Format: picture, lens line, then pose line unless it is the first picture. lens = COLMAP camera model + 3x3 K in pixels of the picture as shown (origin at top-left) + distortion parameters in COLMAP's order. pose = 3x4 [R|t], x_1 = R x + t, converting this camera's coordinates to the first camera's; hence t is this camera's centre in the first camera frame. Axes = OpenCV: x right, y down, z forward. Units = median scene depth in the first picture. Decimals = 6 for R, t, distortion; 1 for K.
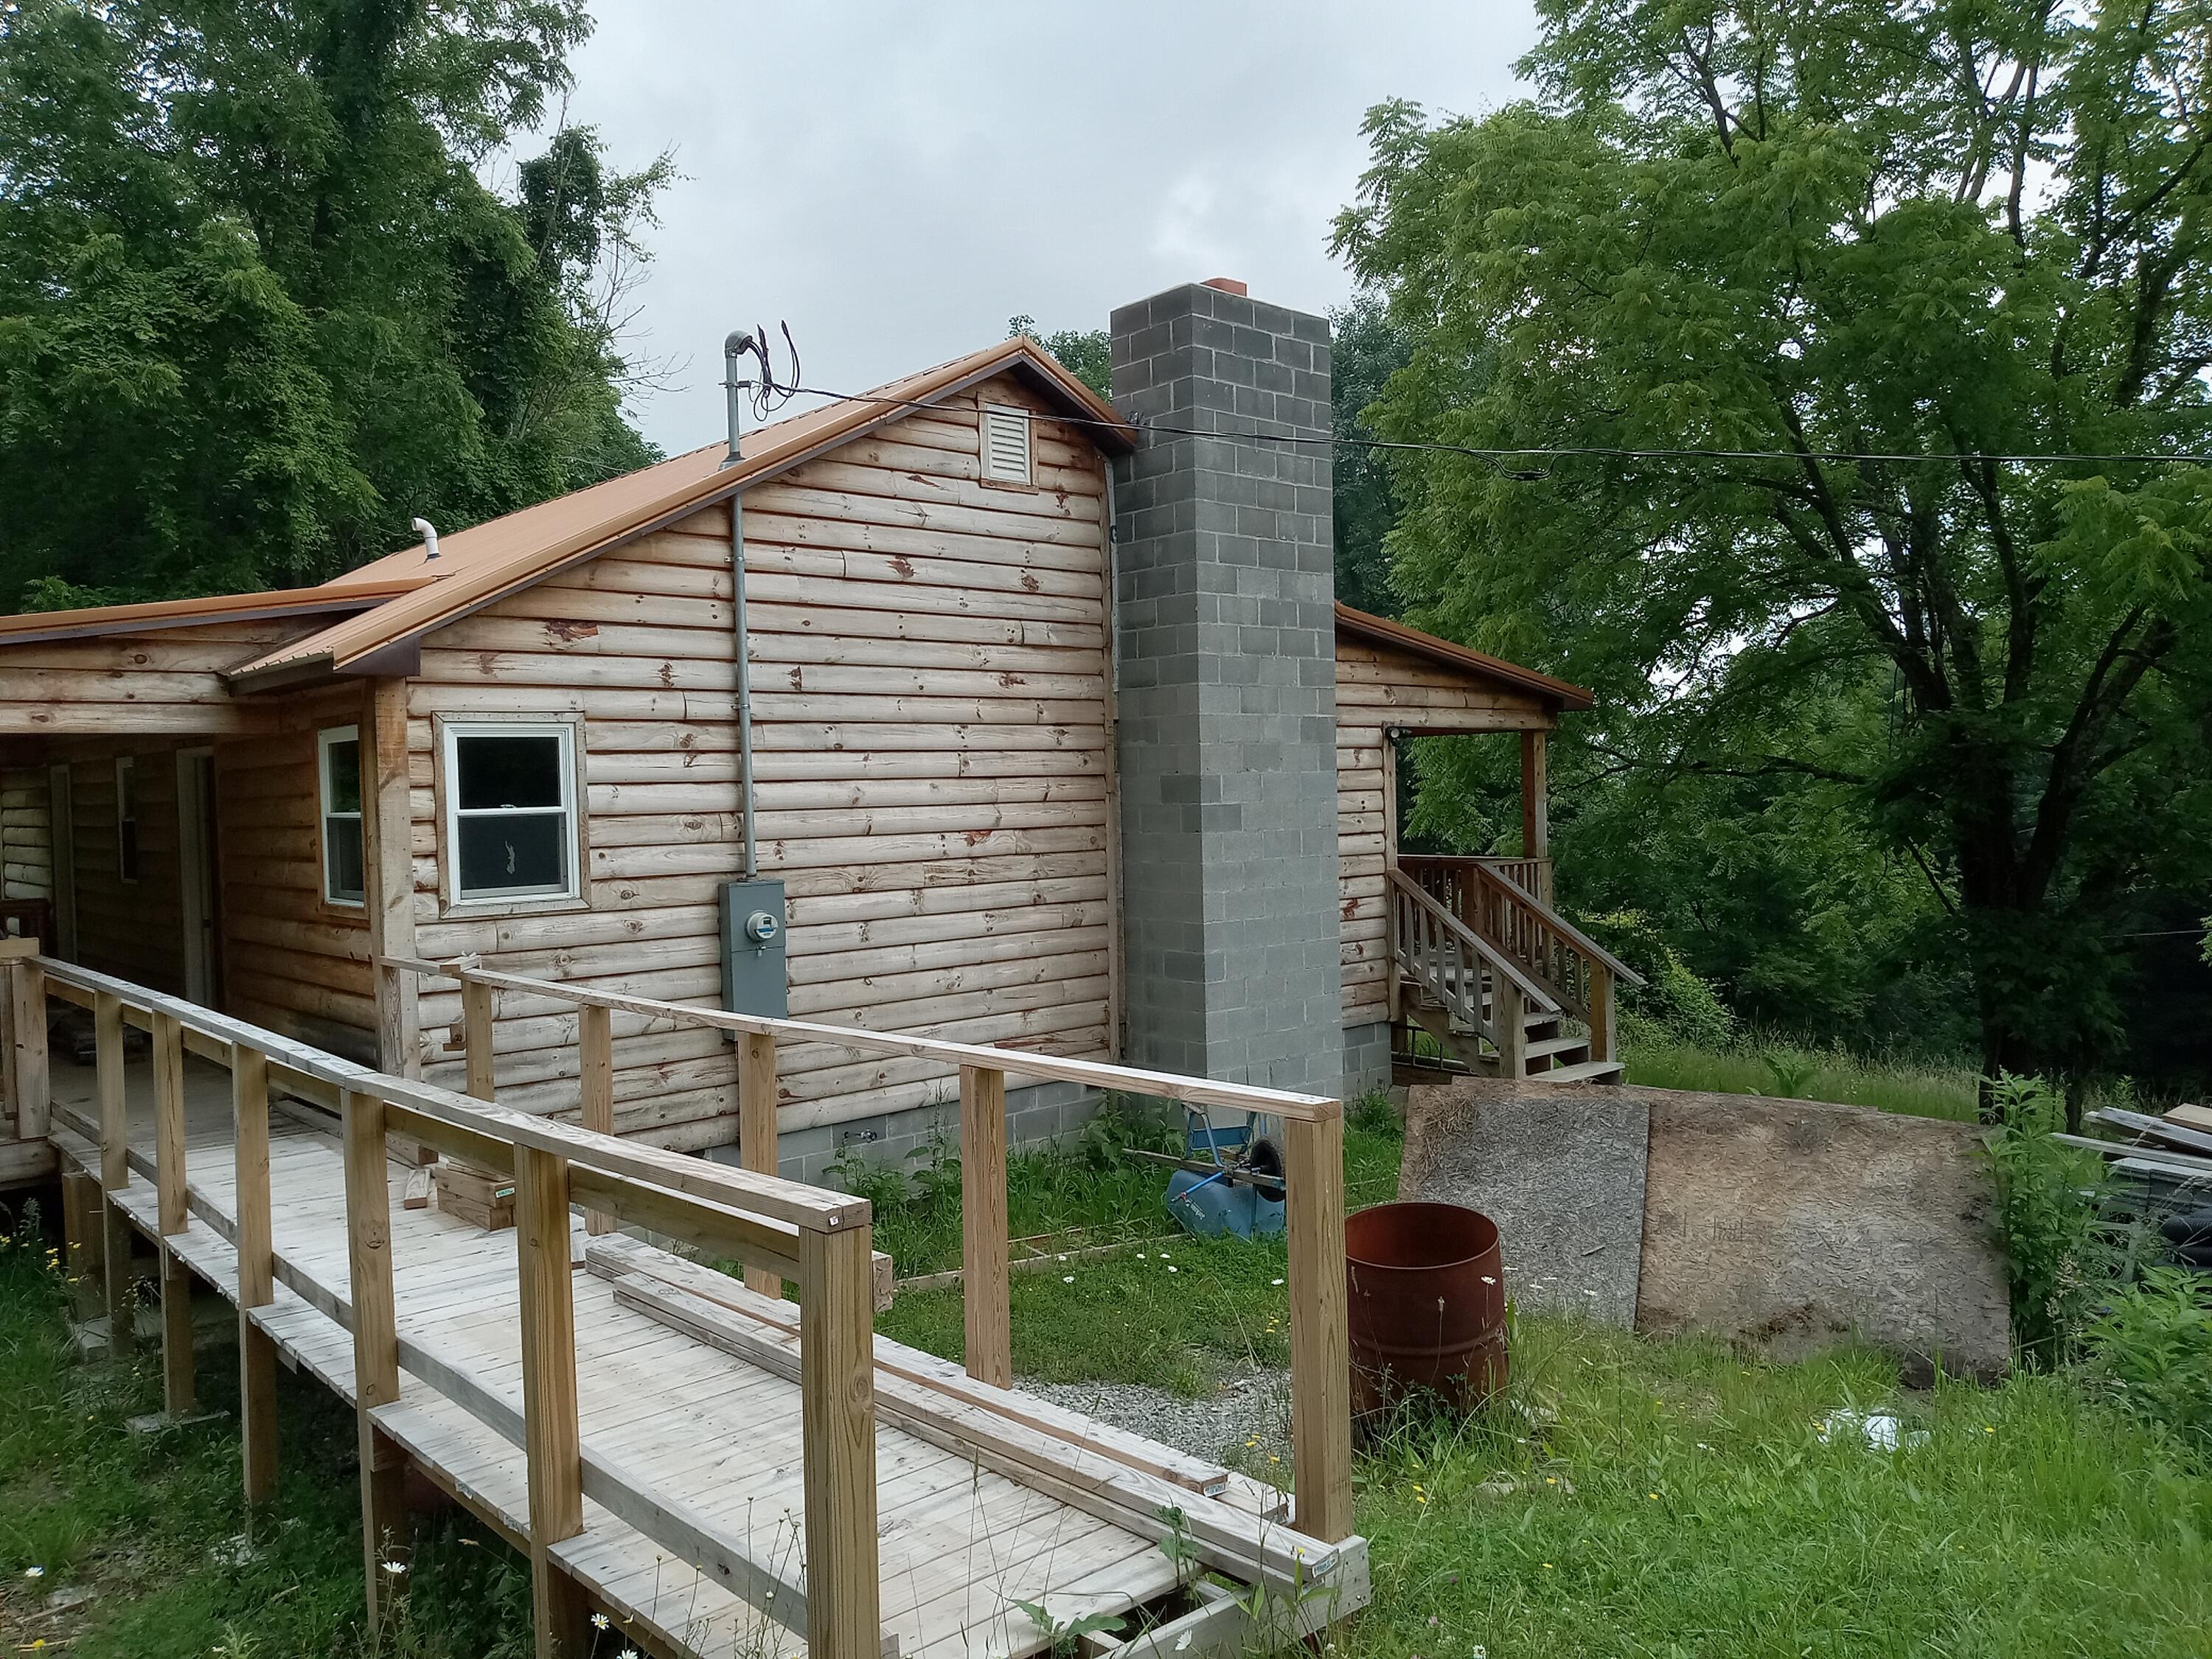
lens RADIAL K [[1637.0, 0, 1098.1], [0, 1637.0, 827.3], [0, 0, 1]] dist [0.059759, -0.106284]
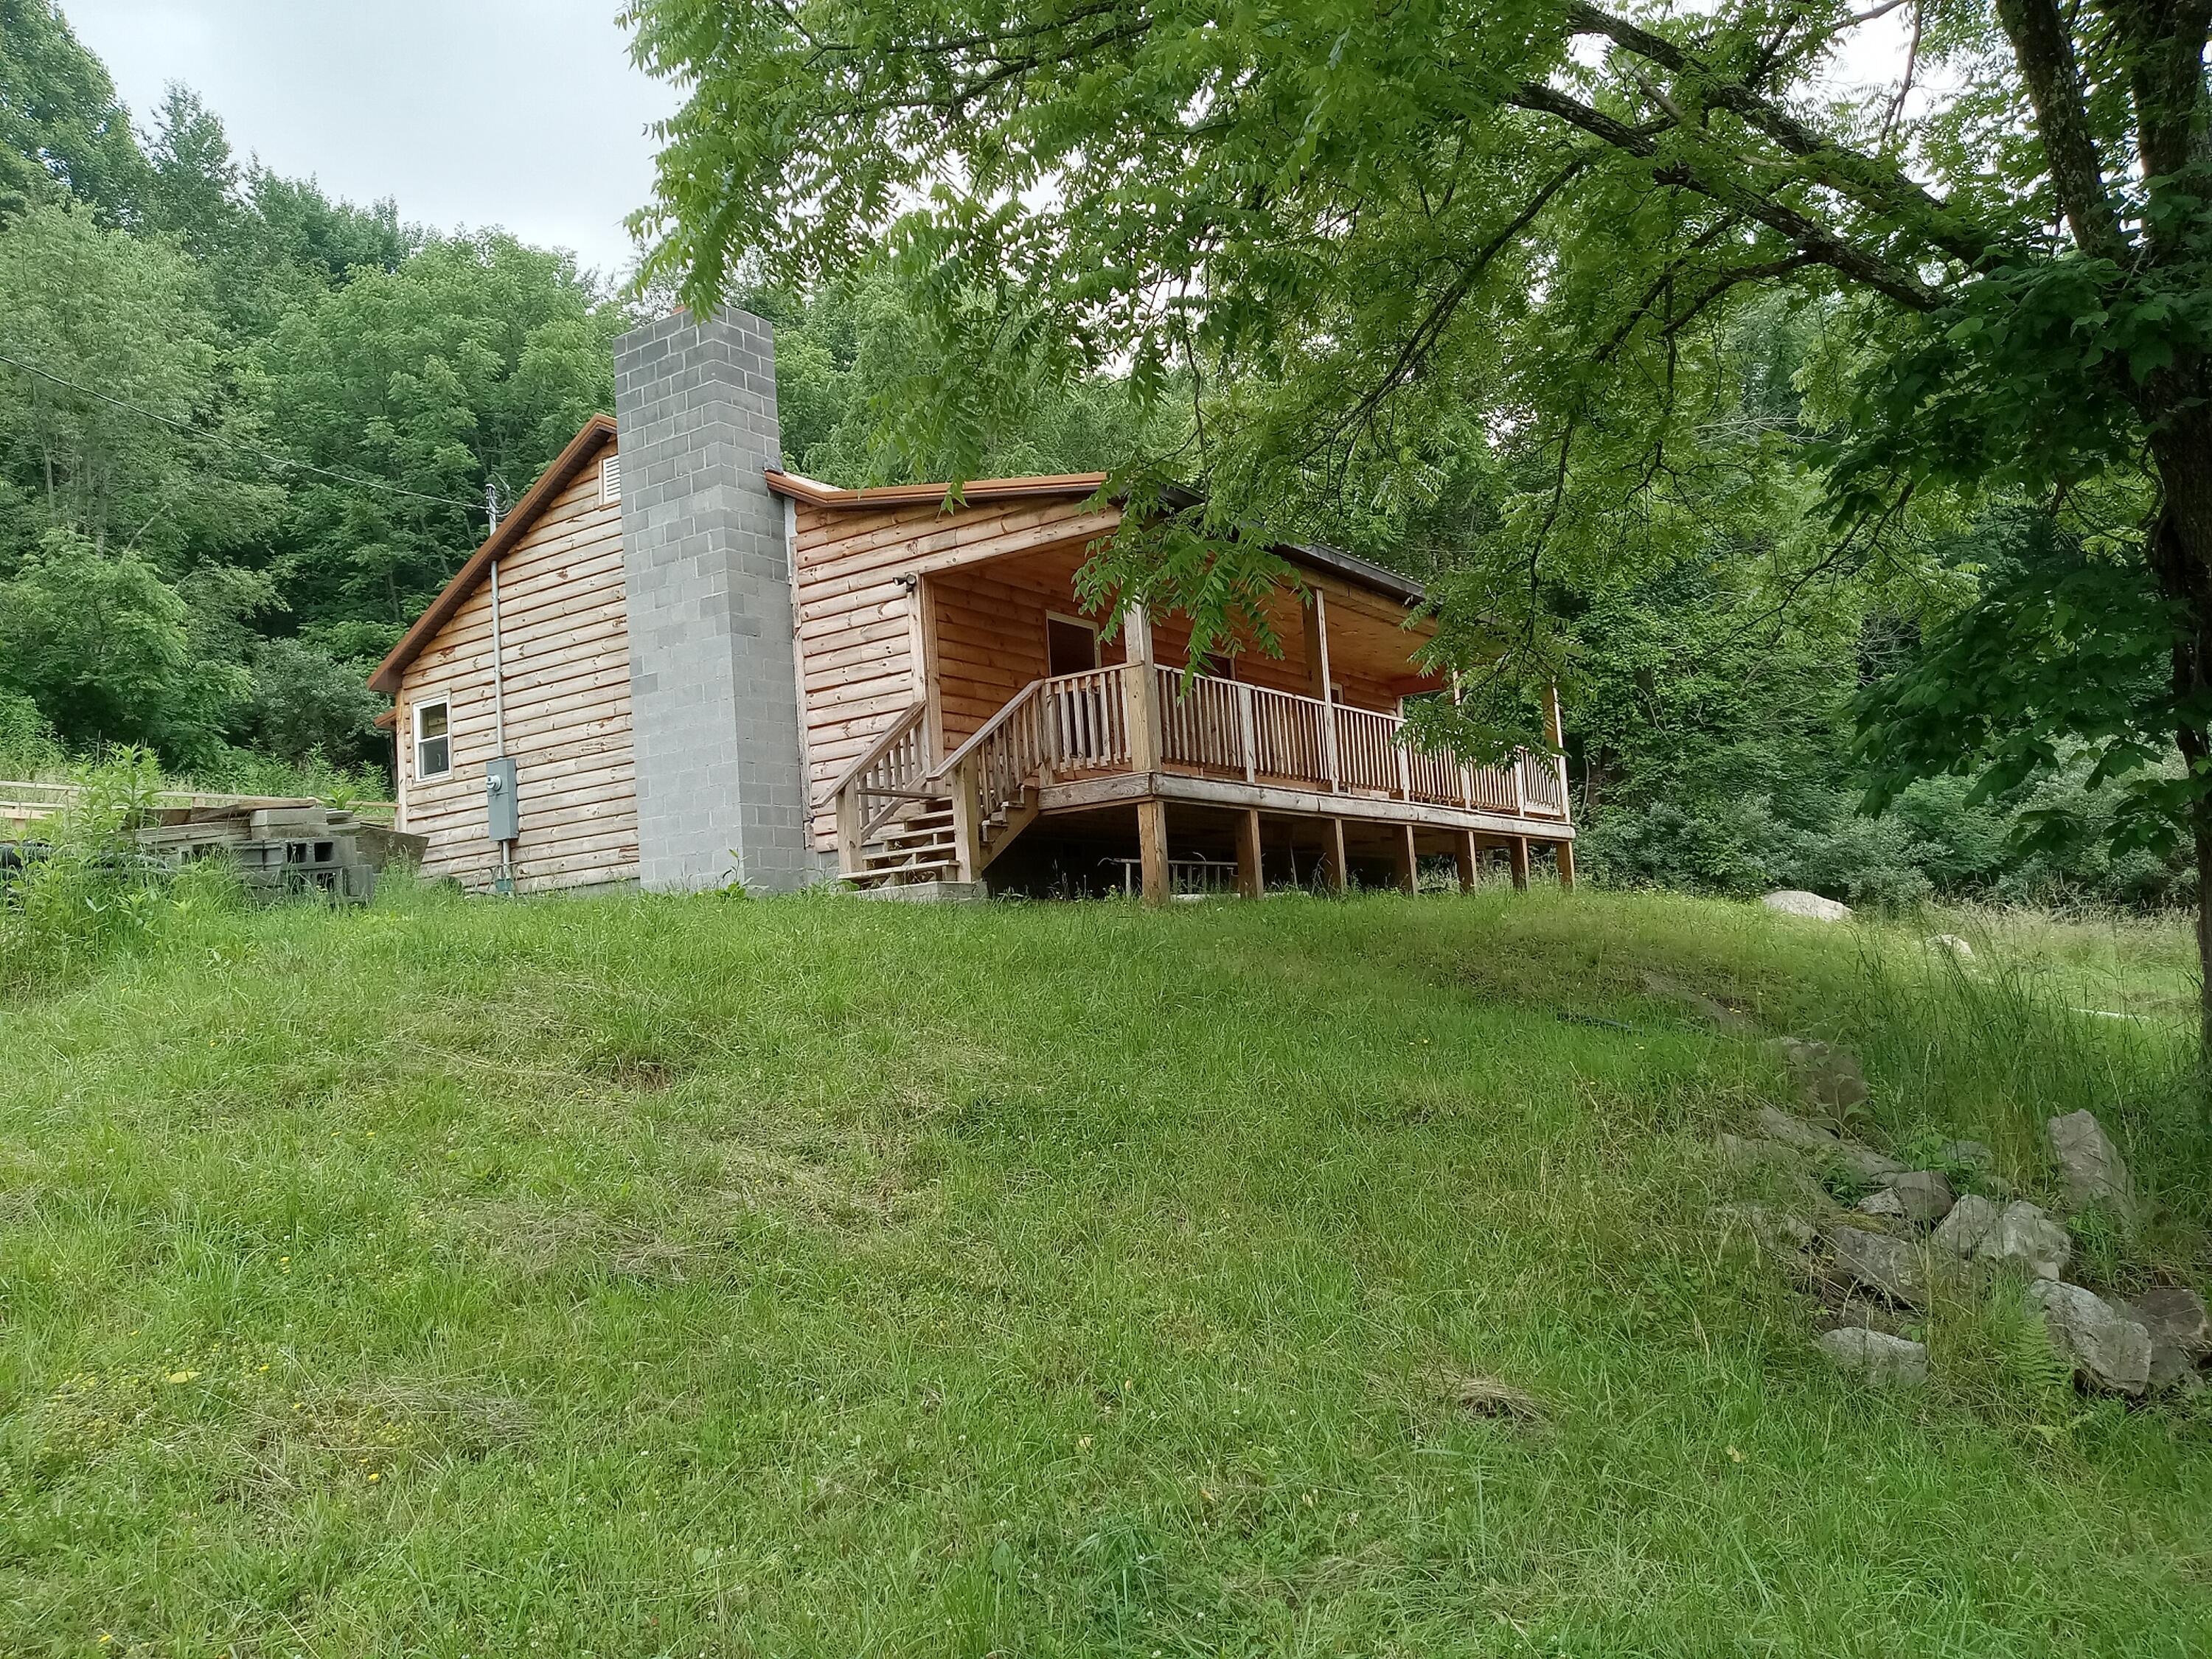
lens RADIAL K [[1637.0, 0, 1098.1], [0, 1637.0, 827.3], [0, 0, 1]] dist [0.059759, -0.106284]
pose [[0.241906, -0.078068, -0.967154, 1.667906], [0.043249, 0.996635, -0.069630, 0.252108], [0.969335, -0.024984, 0.244468, 1.101229]]
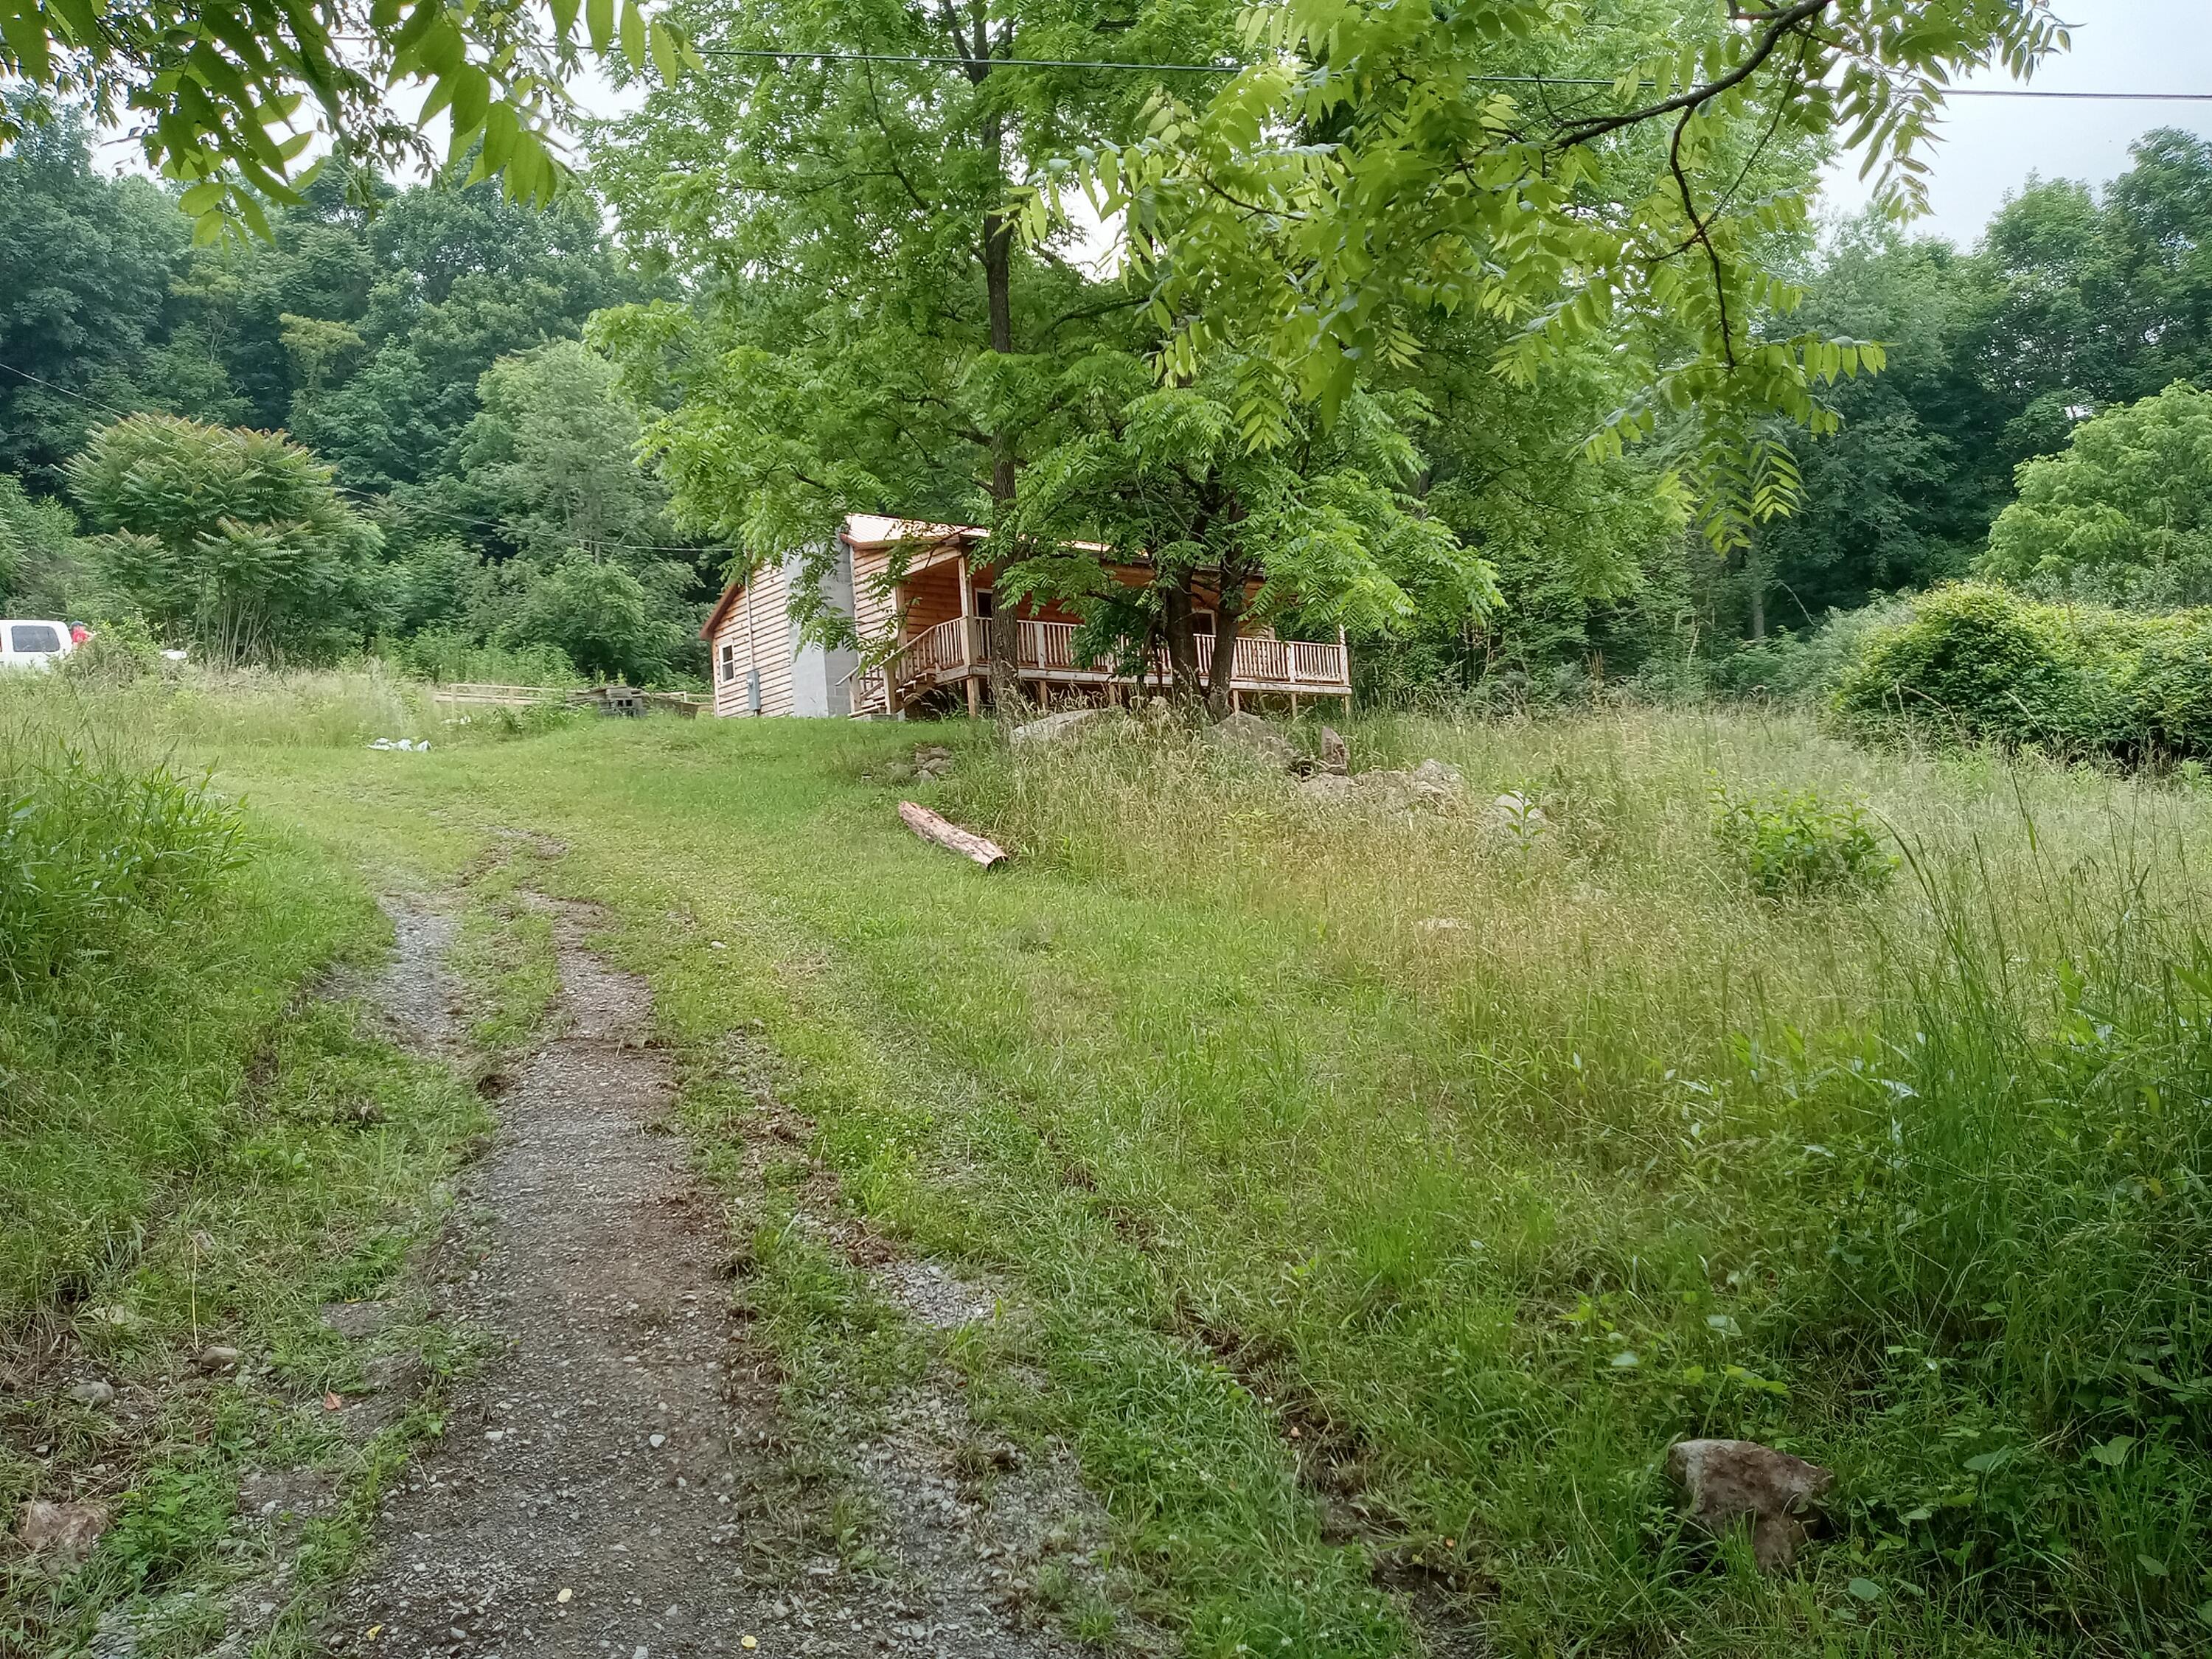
lens RADIAL K [[1617.4, 0, 1117.8], [0, 1617.4, 839.5], [0, 0, 1]] dist [0.073636, -0.089431]
pose [[-0.026479, -0.015273, -0.999533, 3.403543], [0.052426, 0.998486, -0.016646, 0.506509], [0.998274, -0.052842, -0.025638, 1.801715]]
